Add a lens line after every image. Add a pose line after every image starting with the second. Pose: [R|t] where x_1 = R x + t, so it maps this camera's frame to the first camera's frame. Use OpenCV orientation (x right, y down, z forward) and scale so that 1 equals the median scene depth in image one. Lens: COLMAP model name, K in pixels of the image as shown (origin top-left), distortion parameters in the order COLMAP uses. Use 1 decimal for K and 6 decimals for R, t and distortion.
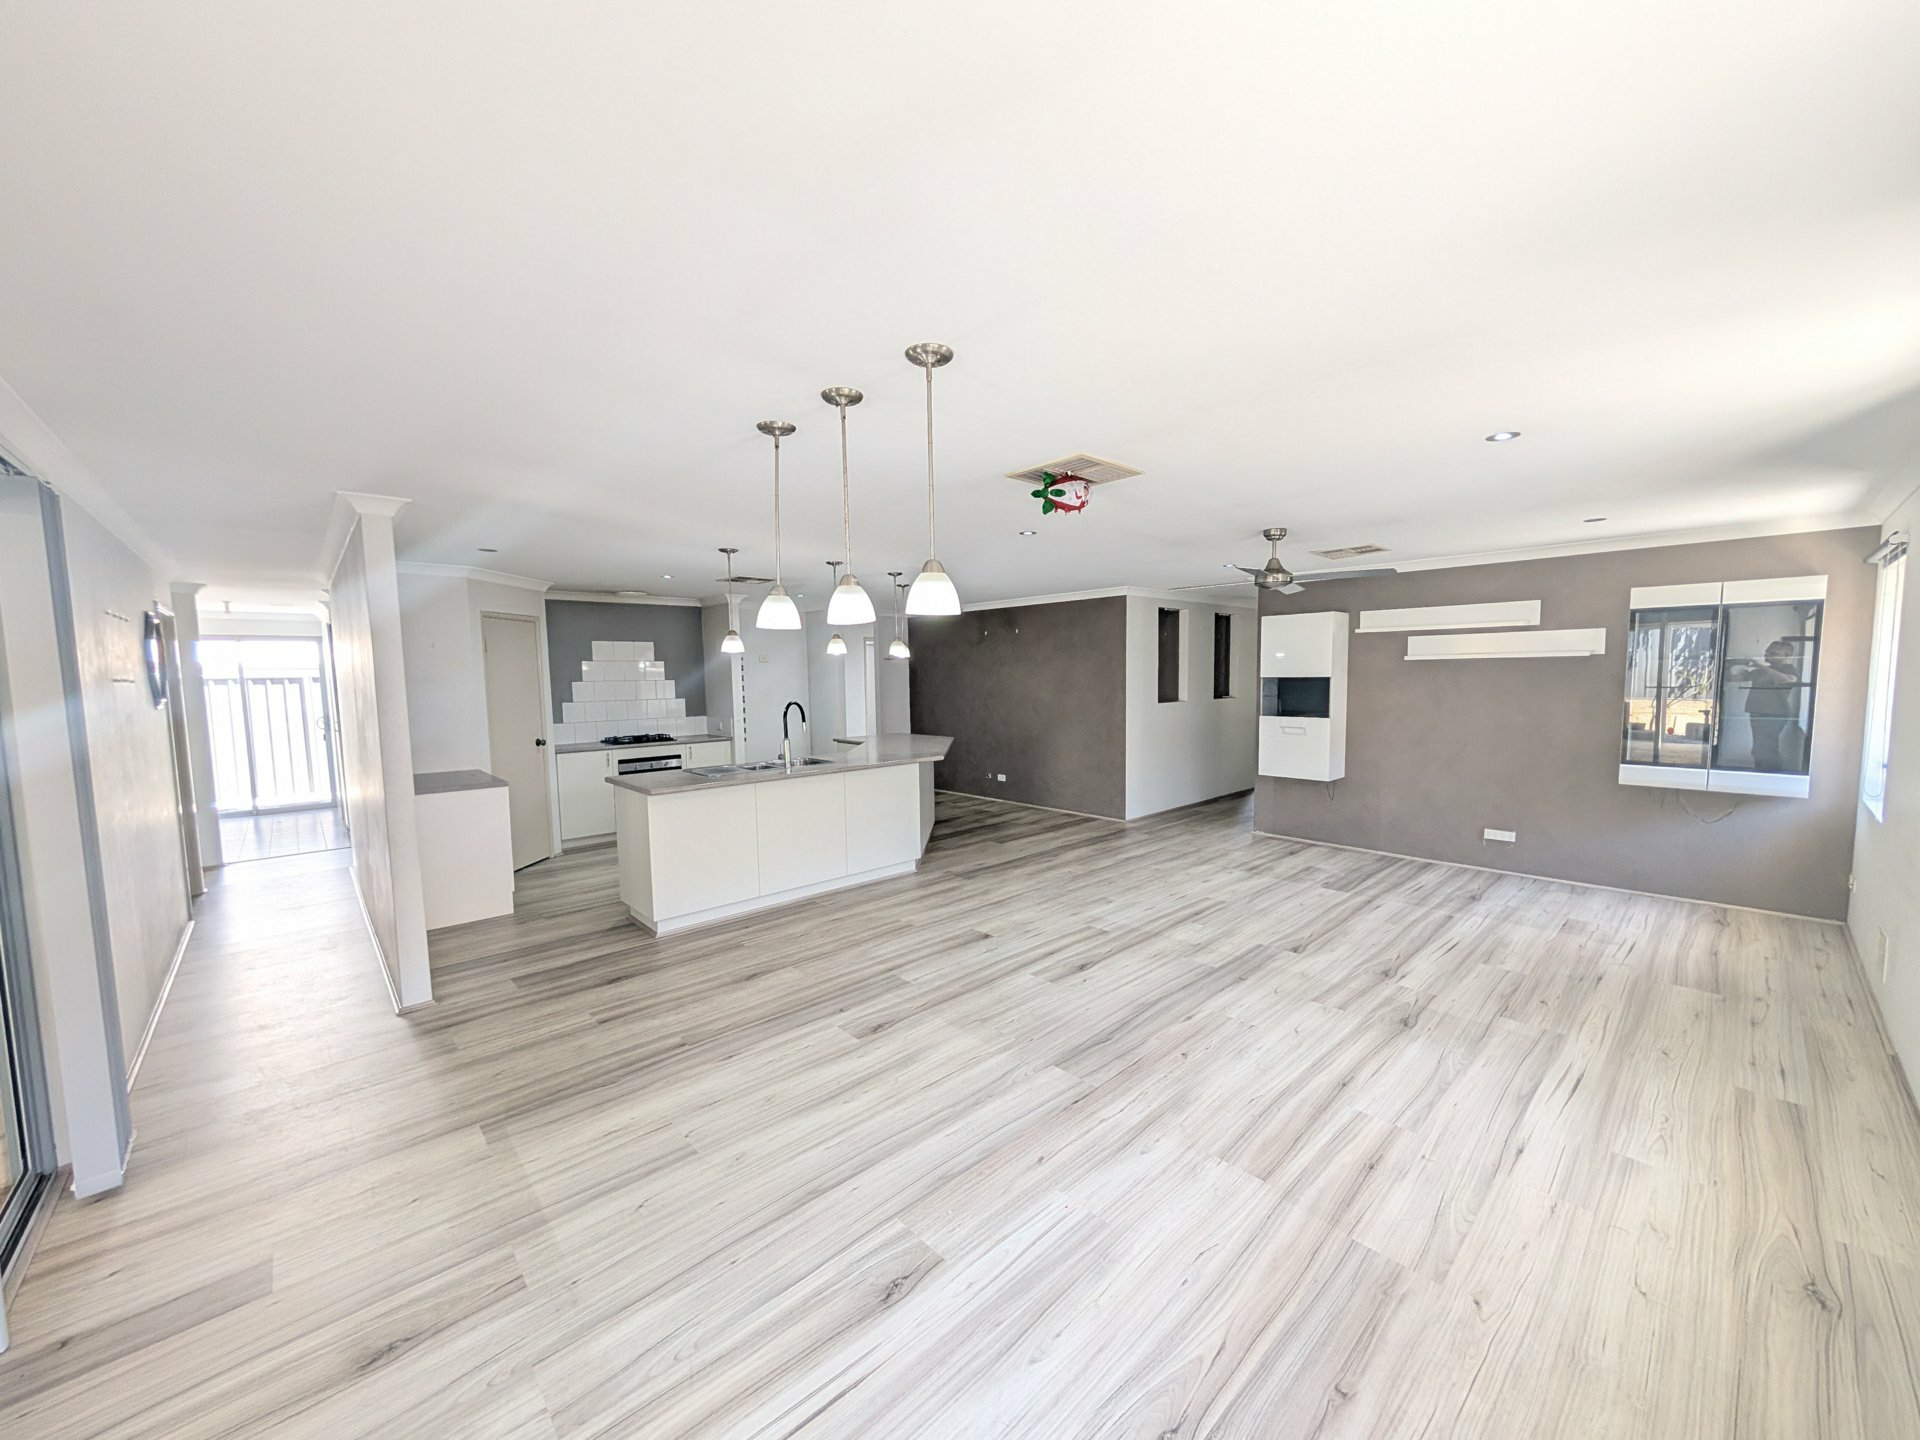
lens RADIAL K [[725.8, 0, 966.3], [0, 725.8, 733.7], [0, 0, 1]] dist [-0.000880, 0.000061]
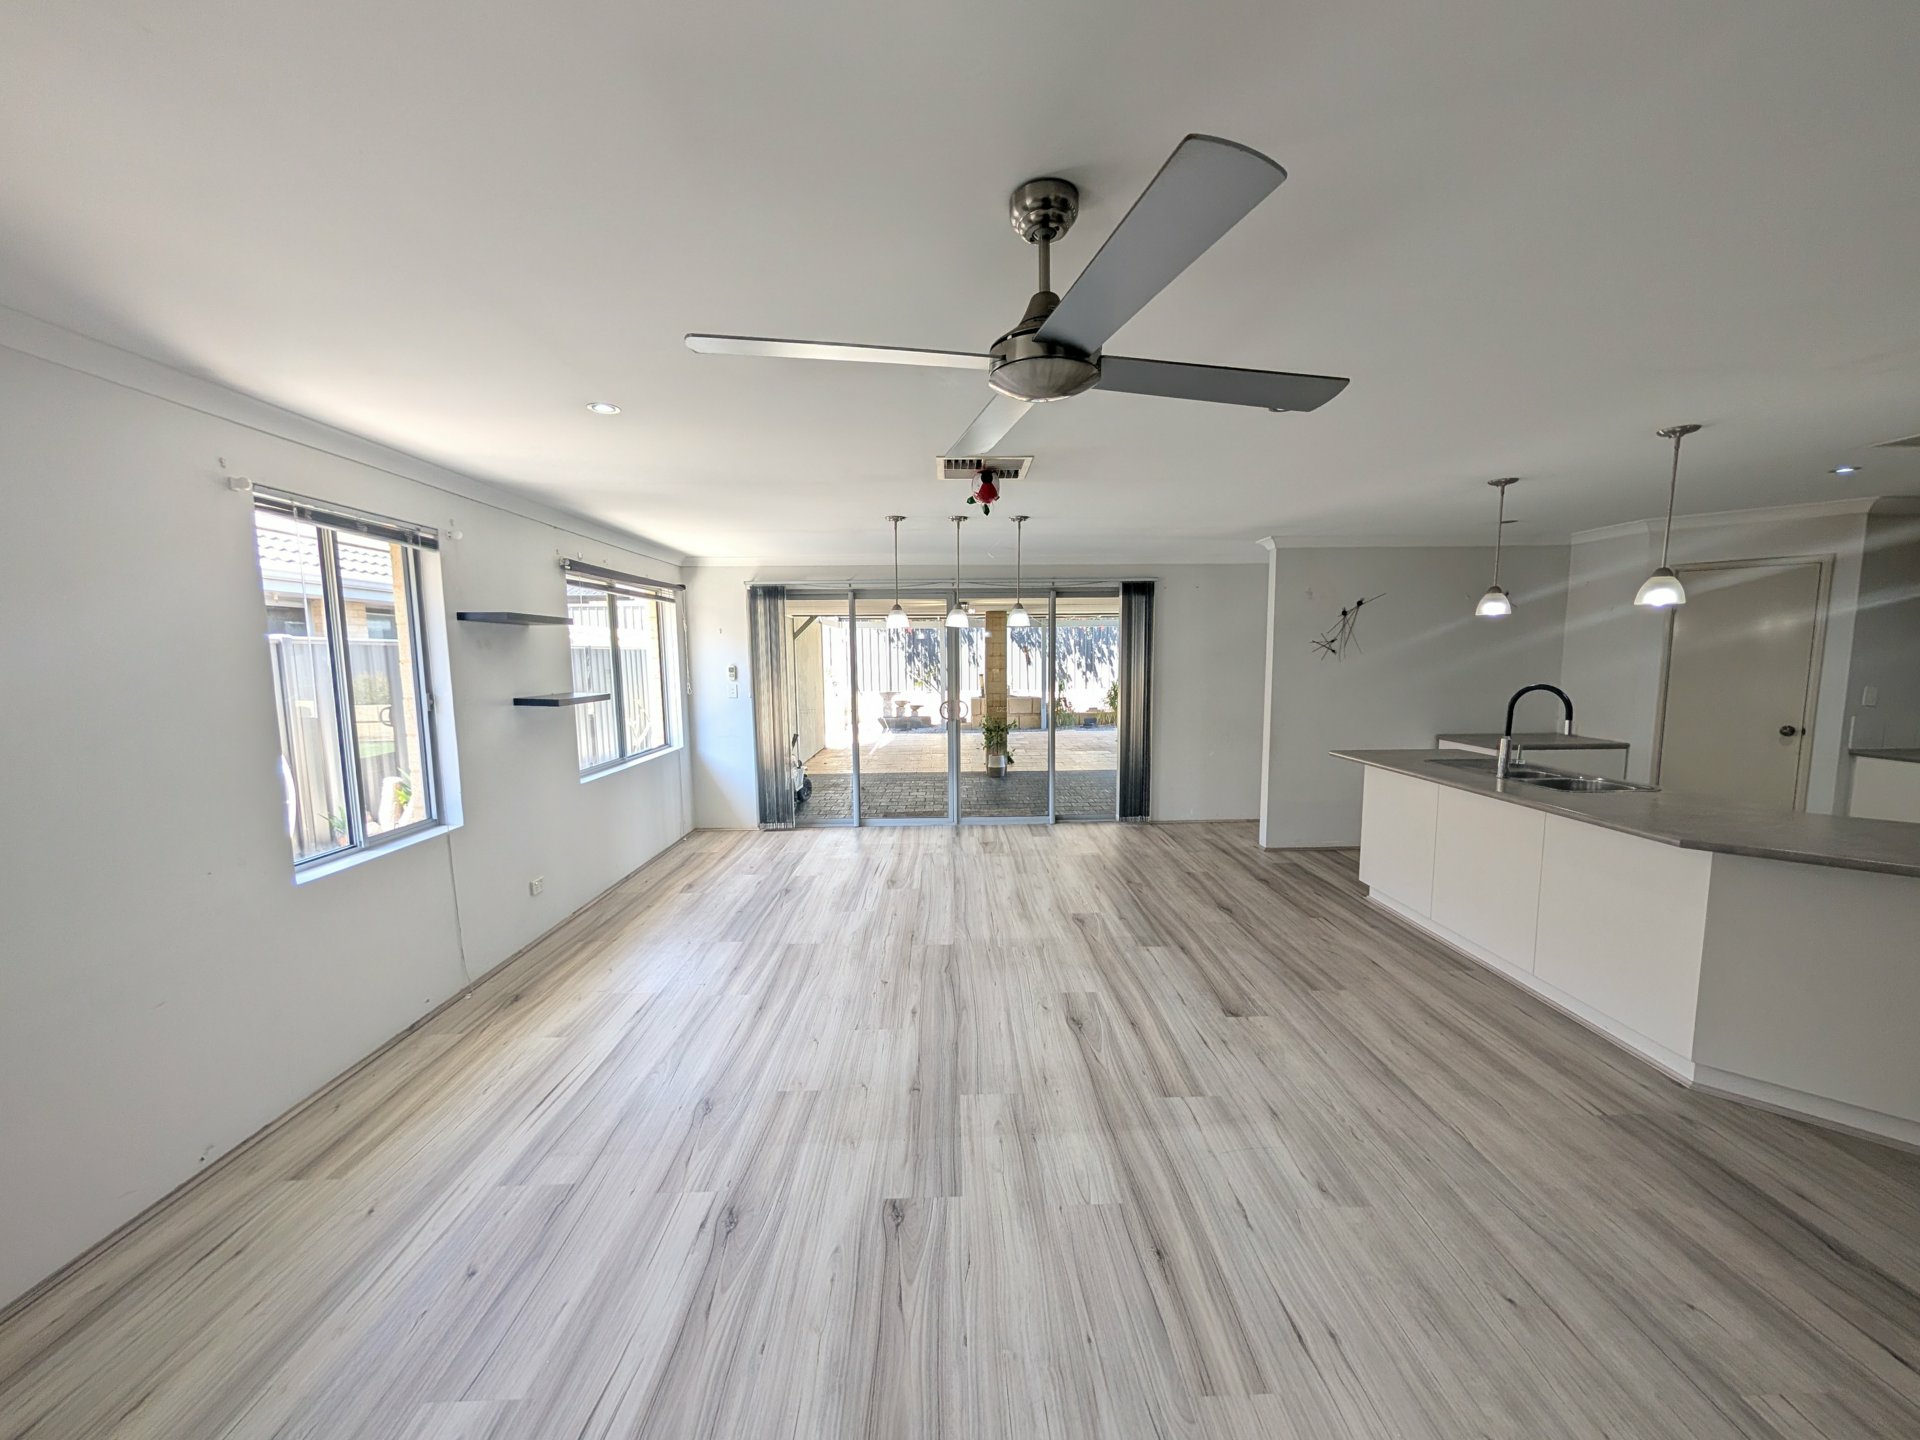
lens RADIAL K [[725.8, 0, 966.3], [0, 725.8, 733.7], [0, 0, 1]] dist [-0.000880, 0.000061]
pose [[-0.662706, 0.103290, -0.741722, 0.644471], [-0.043216, 0.983517, 0.175573, -0.100849], [0.747631, 0.148407, -0.647320, 1.112723]]
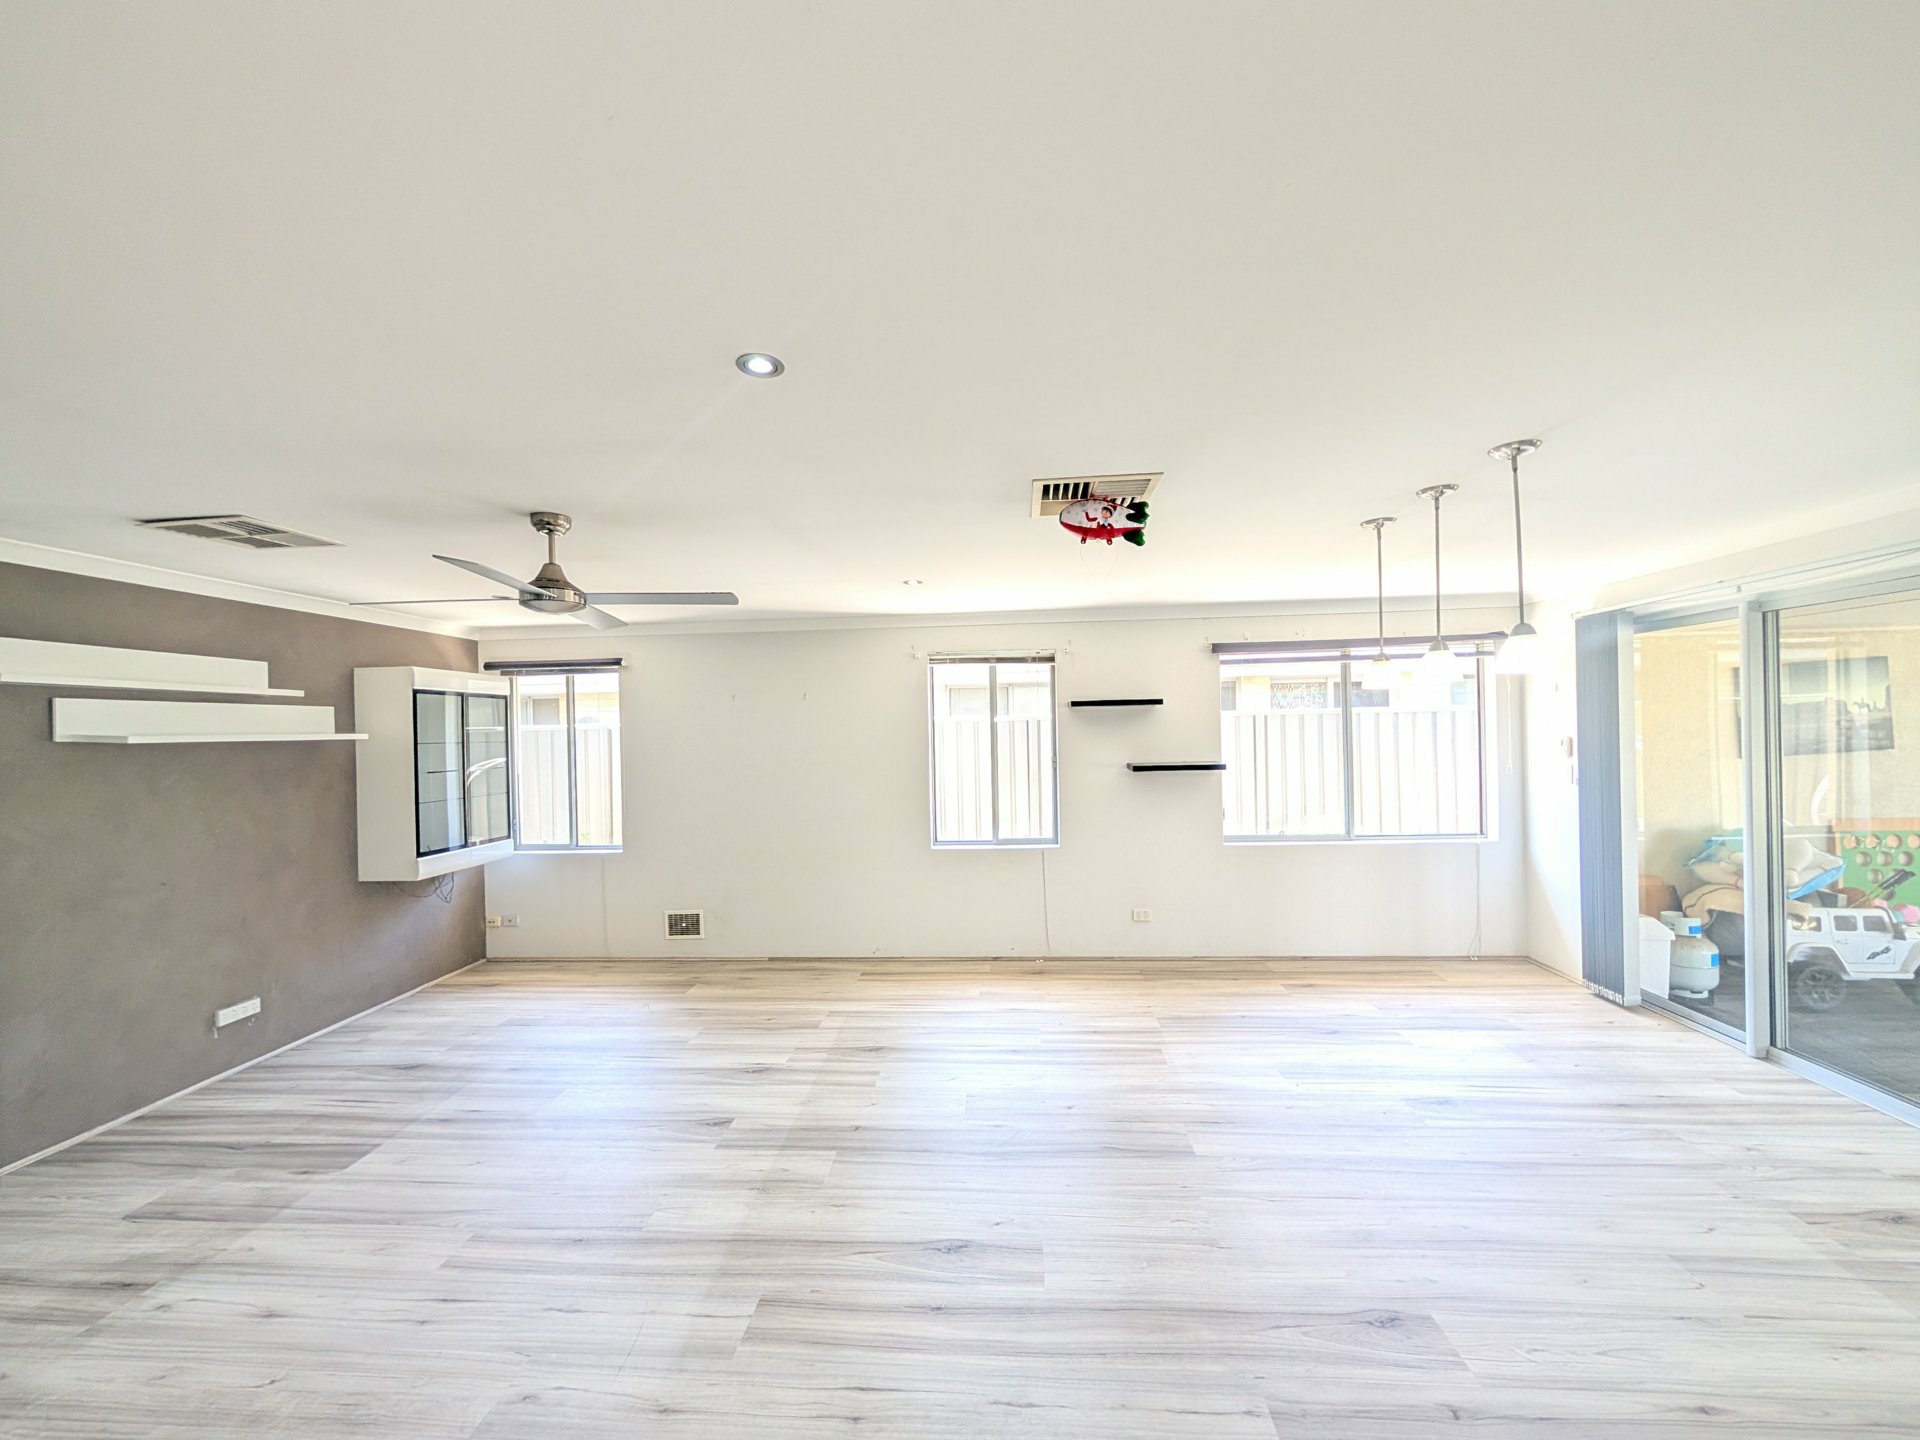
lens RADIAL K [[725.8, 0, 966.3], [0, 725.8, 733.7], [0, 0, 1]] dist [-0.000880, 0.000061]
pose [[-0.682942, 0.028092, 0.729933, -0.225010], [0.094227, 0.994300, 0.049894, -0.091721], [-0.724370, 0.102854, -0.681696, 1.085133]]
